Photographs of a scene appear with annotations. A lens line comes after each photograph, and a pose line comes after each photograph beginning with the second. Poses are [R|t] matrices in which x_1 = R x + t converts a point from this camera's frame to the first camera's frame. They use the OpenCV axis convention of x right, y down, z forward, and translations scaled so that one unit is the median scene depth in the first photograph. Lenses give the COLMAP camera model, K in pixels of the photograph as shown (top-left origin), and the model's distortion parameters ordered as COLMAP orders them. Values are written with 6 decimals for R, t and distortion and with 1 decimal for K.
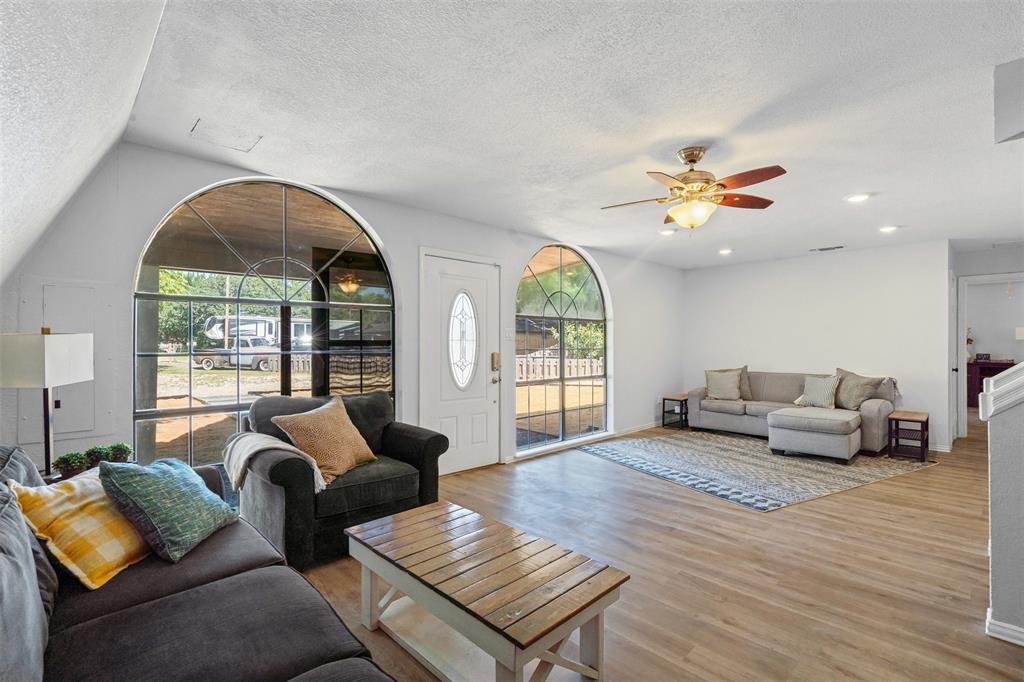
lens RADIAL K [[470.8, 0, 512.6], [0, 470.8, 338.9], [0, 0, 1]] dist [-0.001336, 0.000505]
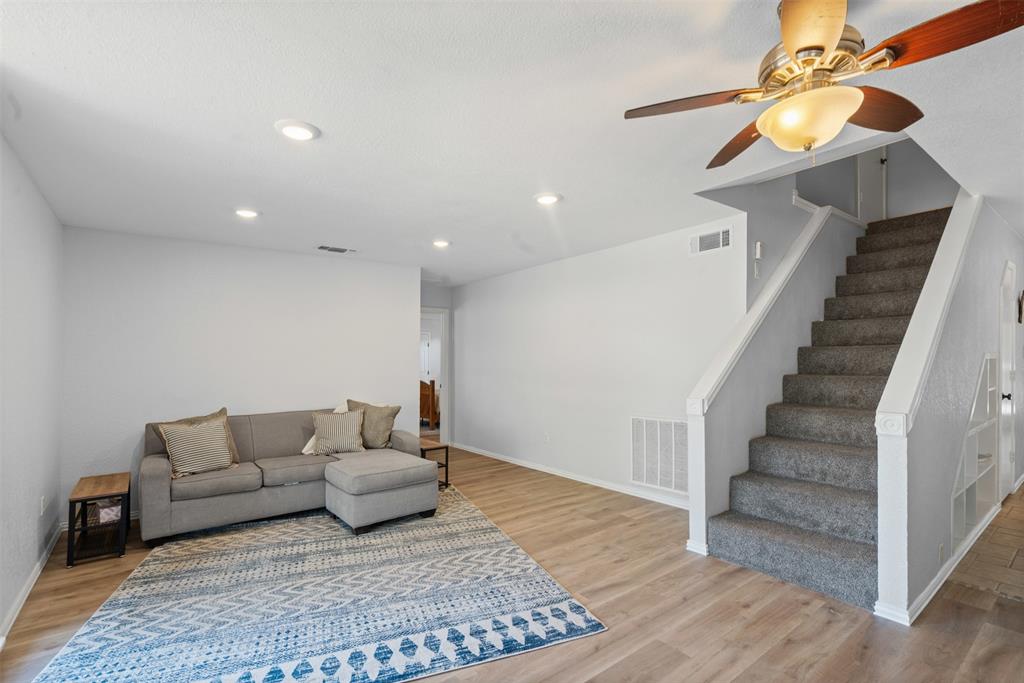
lens RADIAL K [[470.8, 0, 502.9], [0, 470.8, 360.6], [0, 0, 1]] dist [-0.001336, 0.000505]
pose [[0.135322, 0.001499, 0.990801, -0.111408], [0.007161, 0.999971, -0.002491, -0.002788], [-0.990776, 0.007432, 0.135308, 0.885656]]
